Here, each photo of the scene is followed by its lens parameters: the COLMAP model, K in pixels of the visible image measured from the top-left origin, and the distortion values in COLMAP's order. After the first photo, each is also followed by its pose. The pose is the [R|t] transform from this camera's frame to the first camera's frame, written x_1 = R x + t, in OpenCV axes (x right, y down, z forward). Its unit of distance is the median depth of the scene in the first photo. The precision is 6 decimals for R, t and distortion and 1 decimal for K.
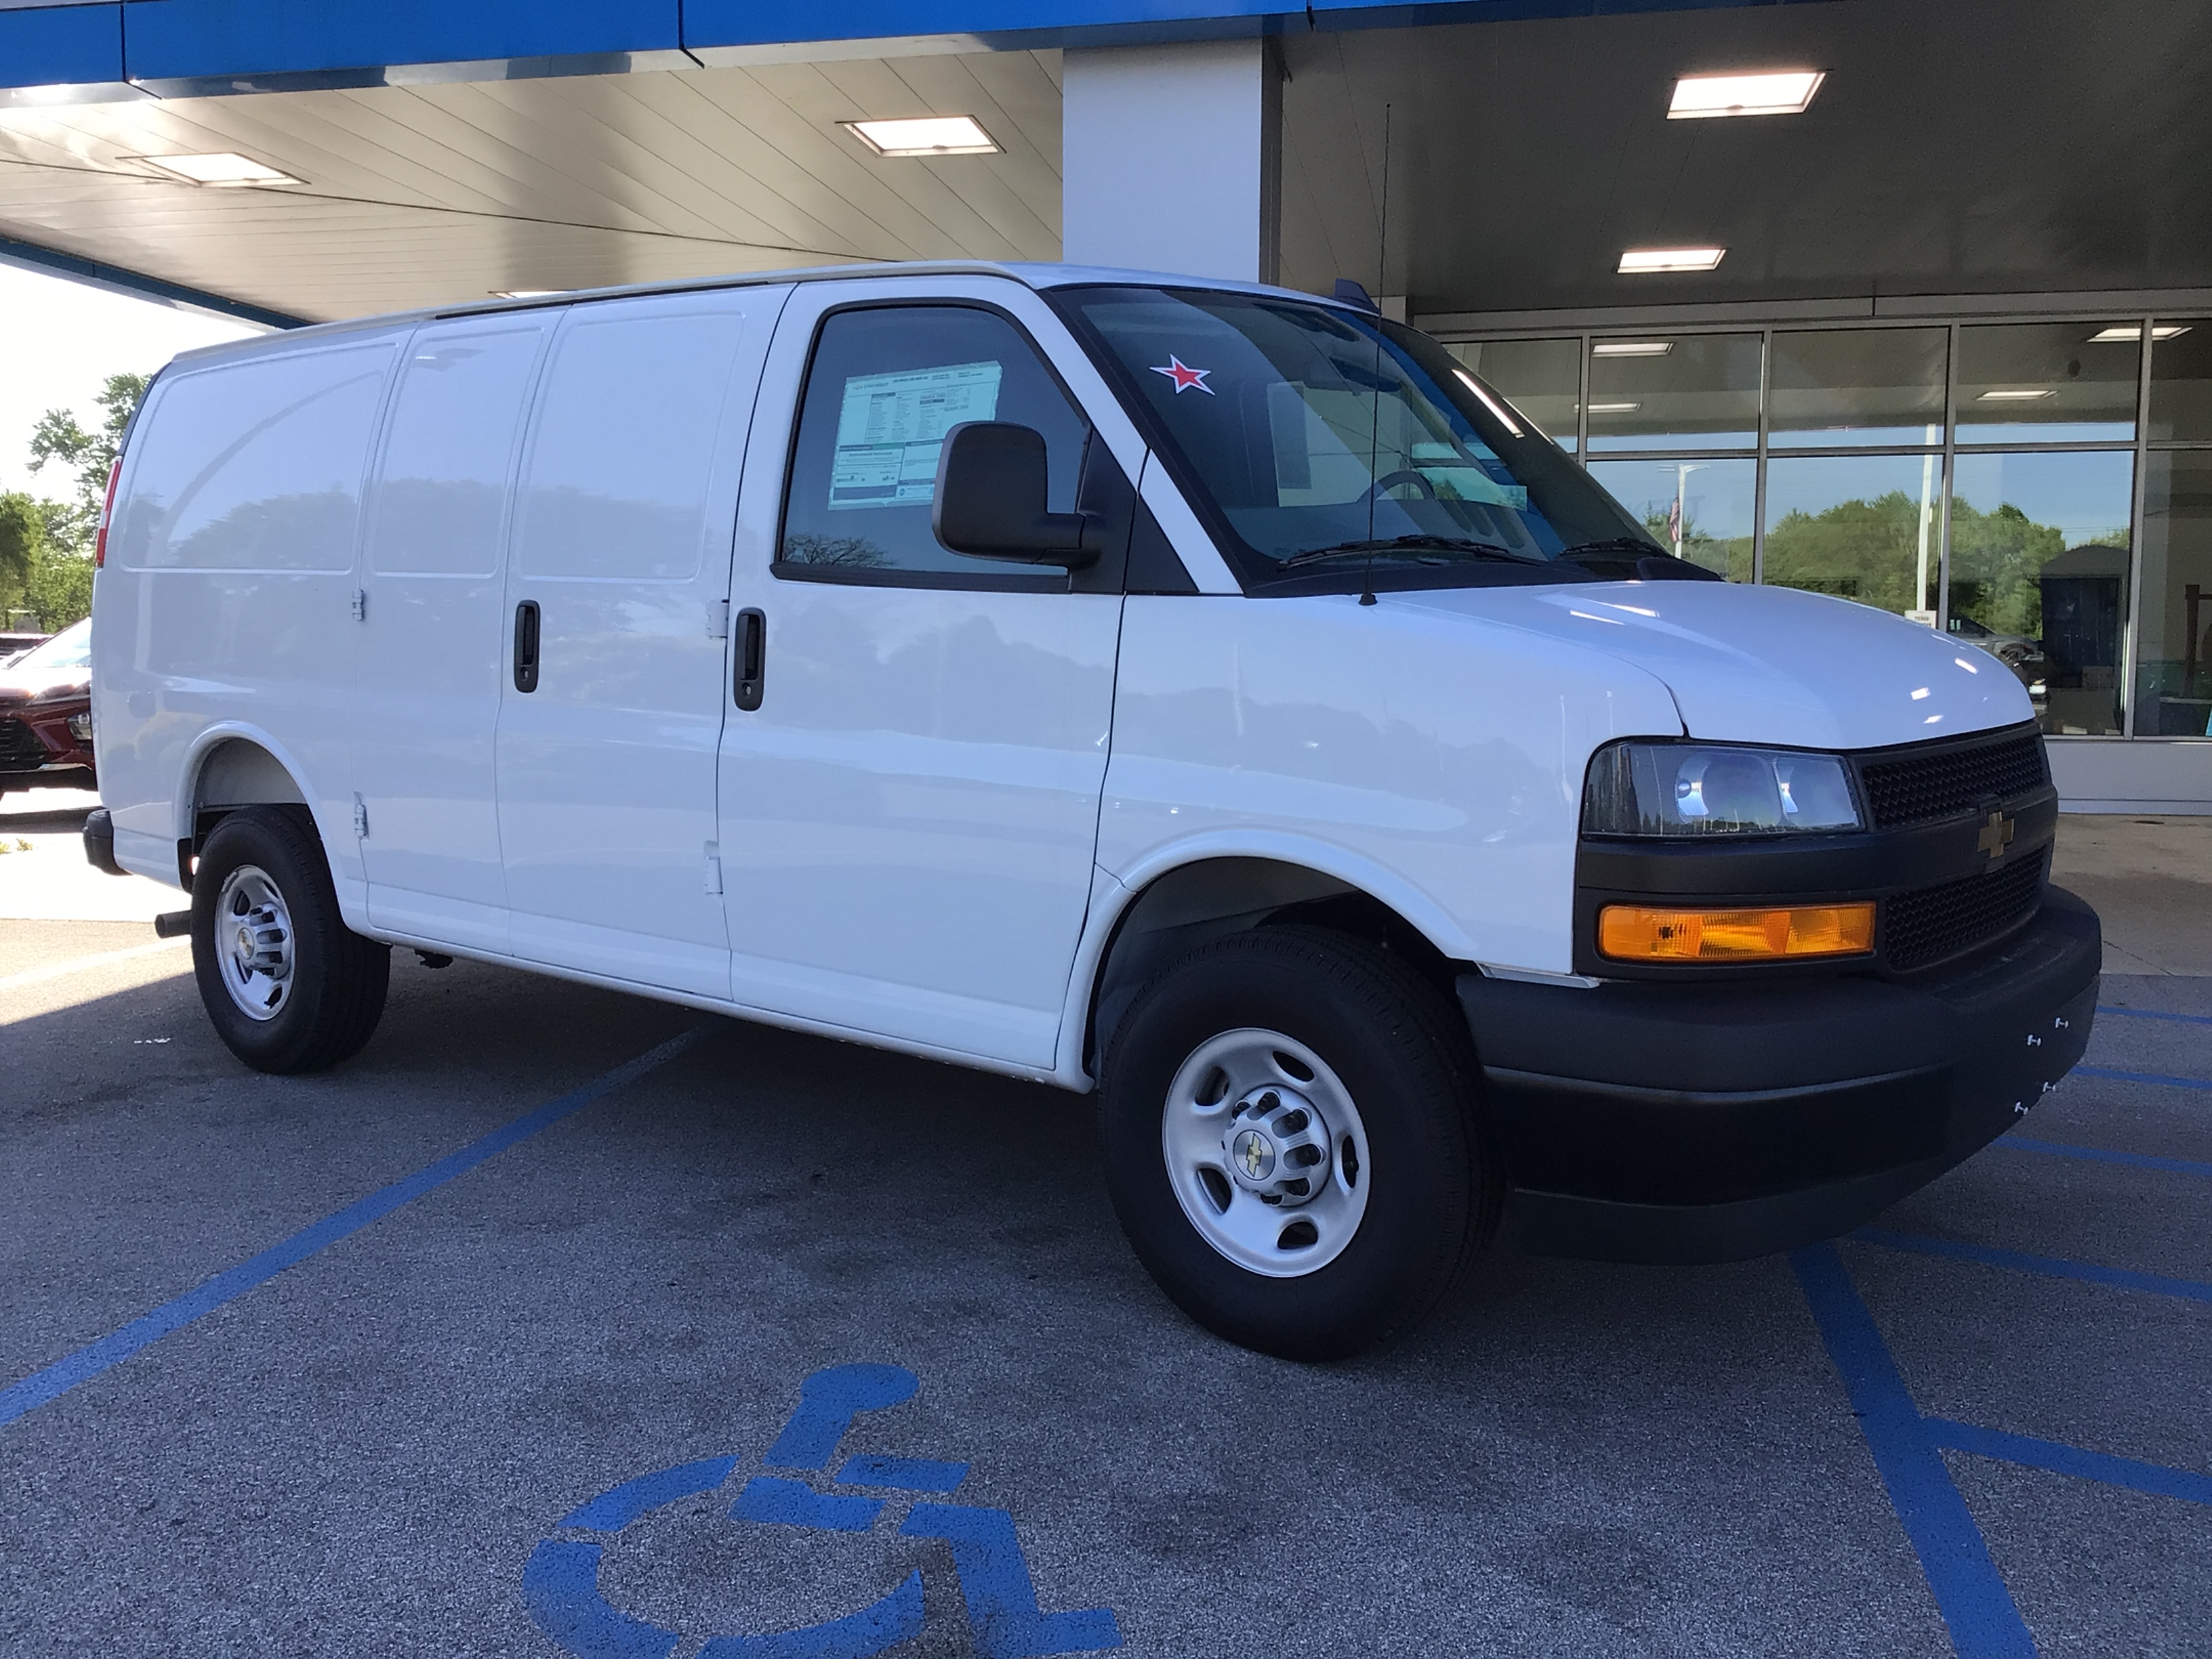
lens RADIAL K [[2011.7, 0, 1114.7], [0, 2011.7, 819.0], [0, 0, 1]] dist [0.035459, 0.000000]
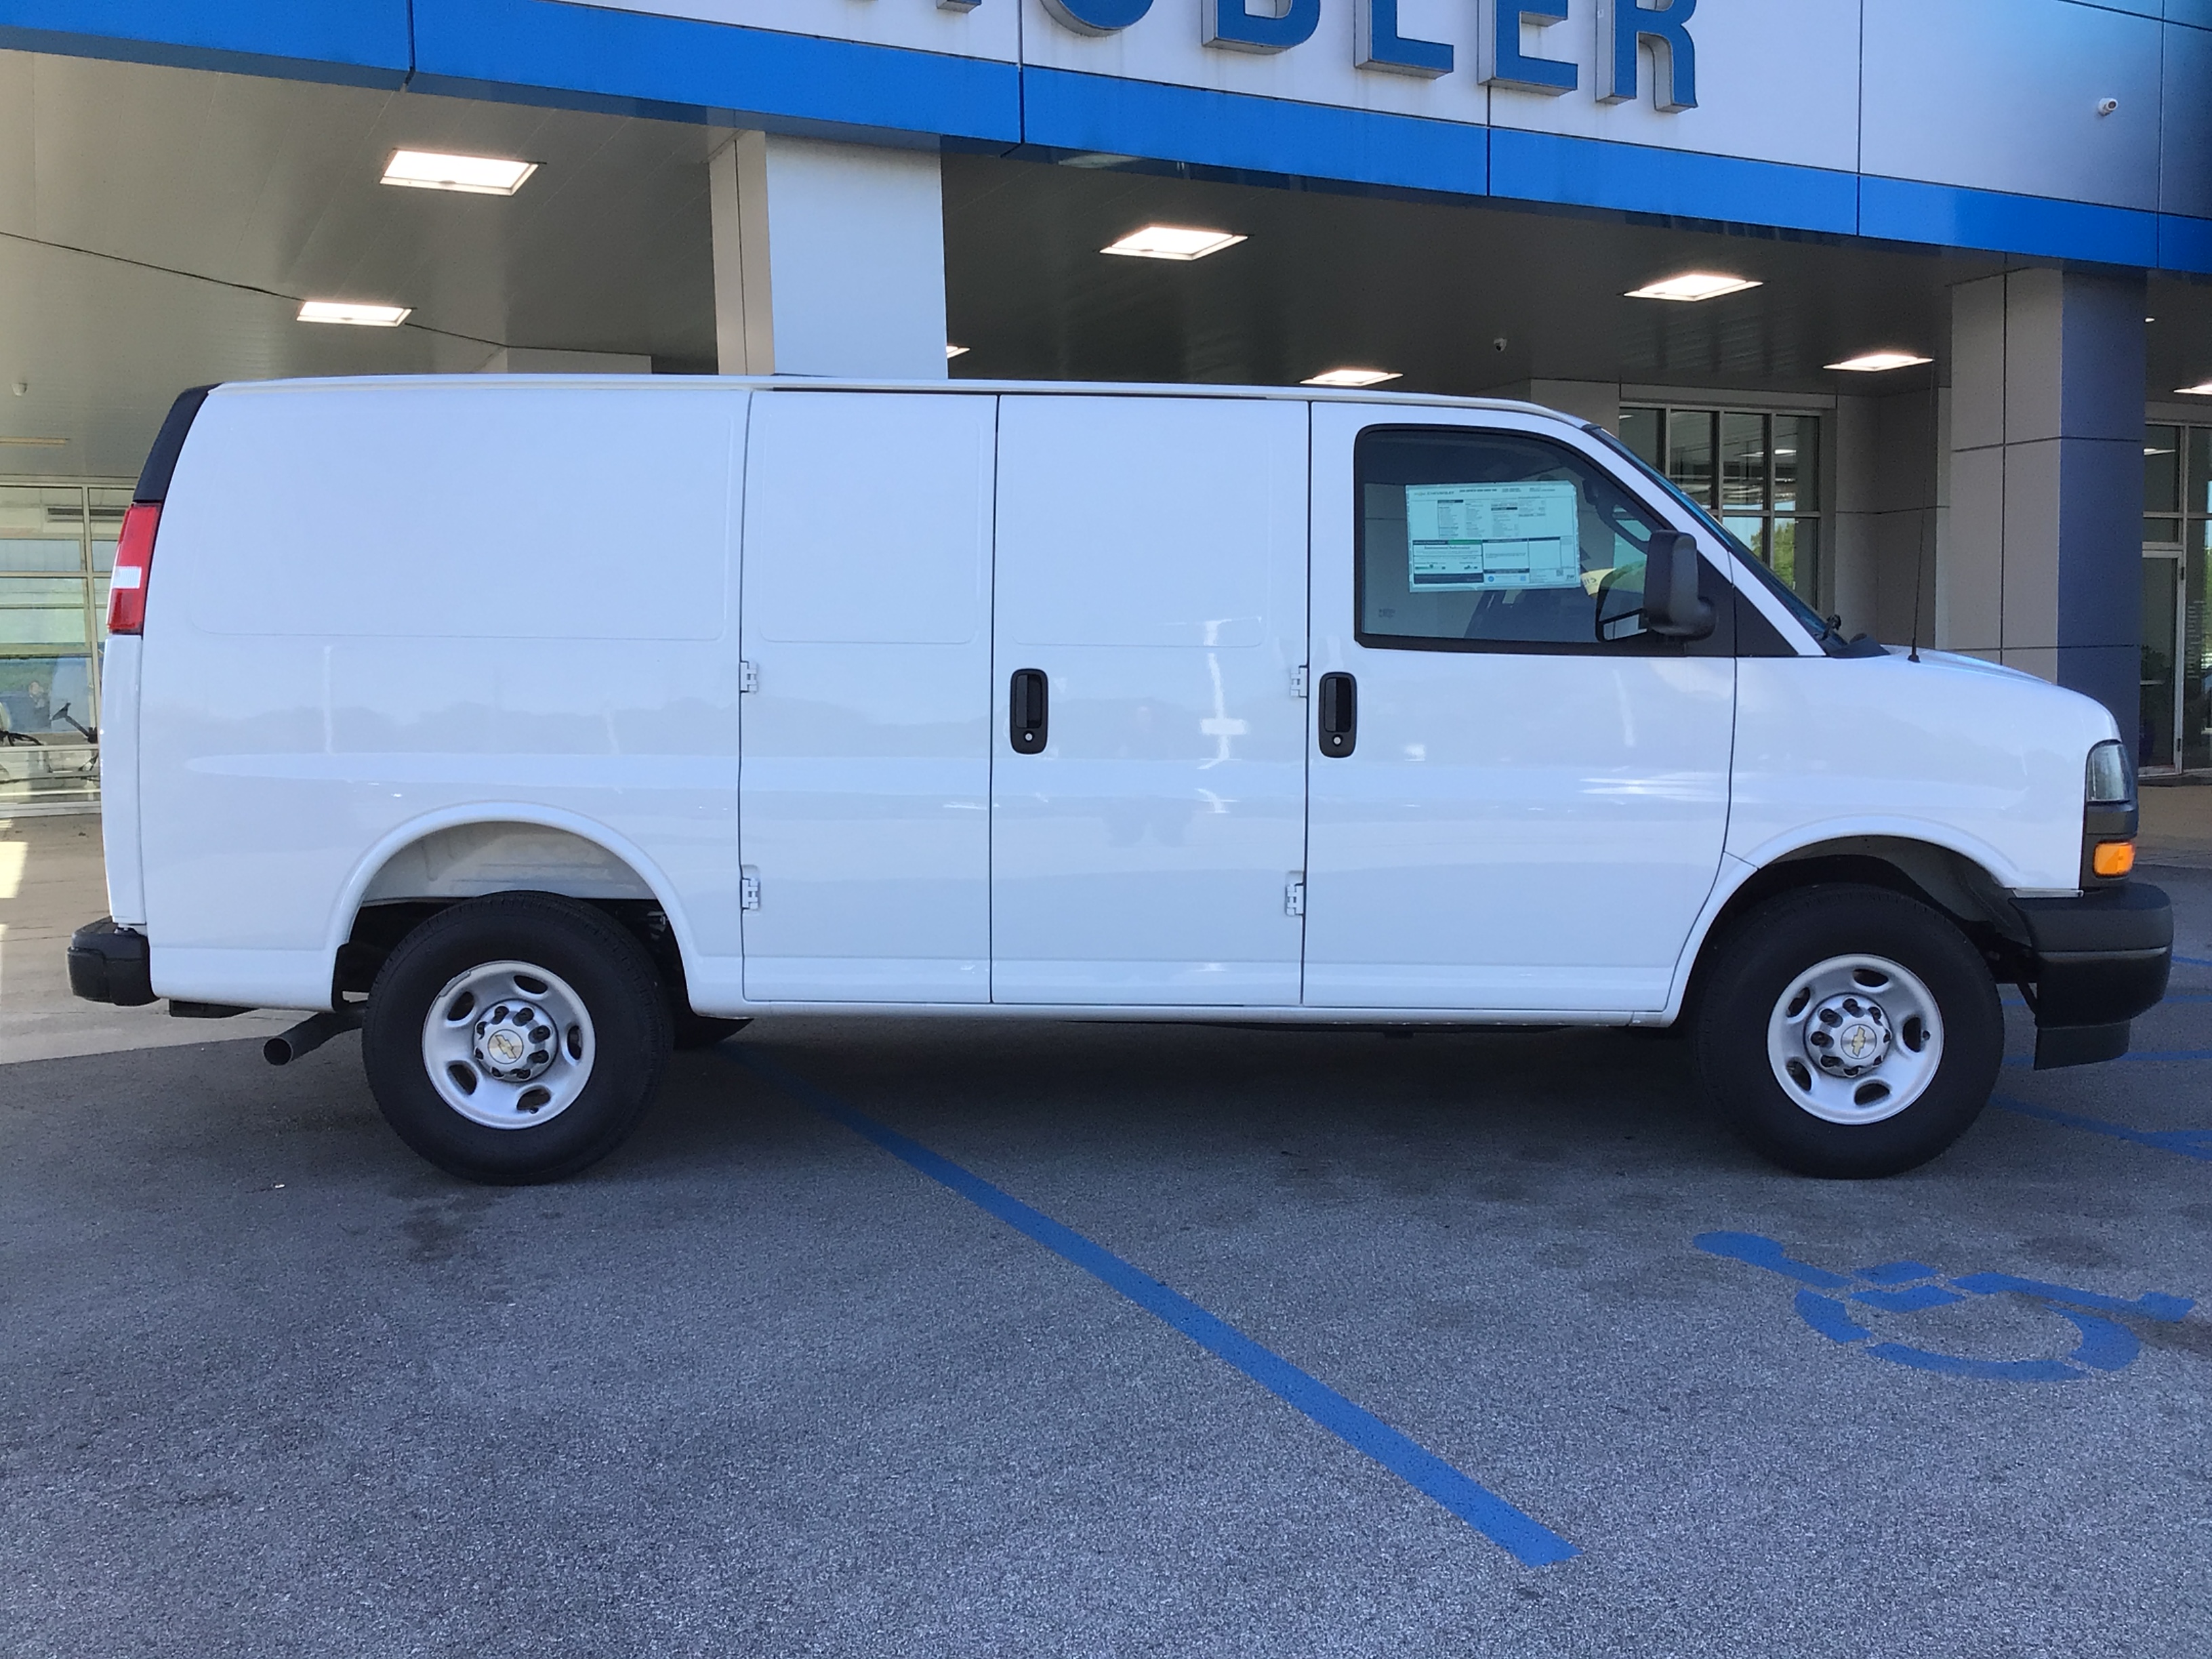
lens RADIAL K [[2011.7, 0, 1100.8], [0, 2011.7, 833.7], [0, 0, 1]] dist [0.035459, 0.000000]
pose [[0.783862, -0.064927, 0.617532, -1.190889], [0.075251, 0.997121, 0.009317, -0.035547], [-0.616359, 0.039166, 0.786491, 0.174117]]
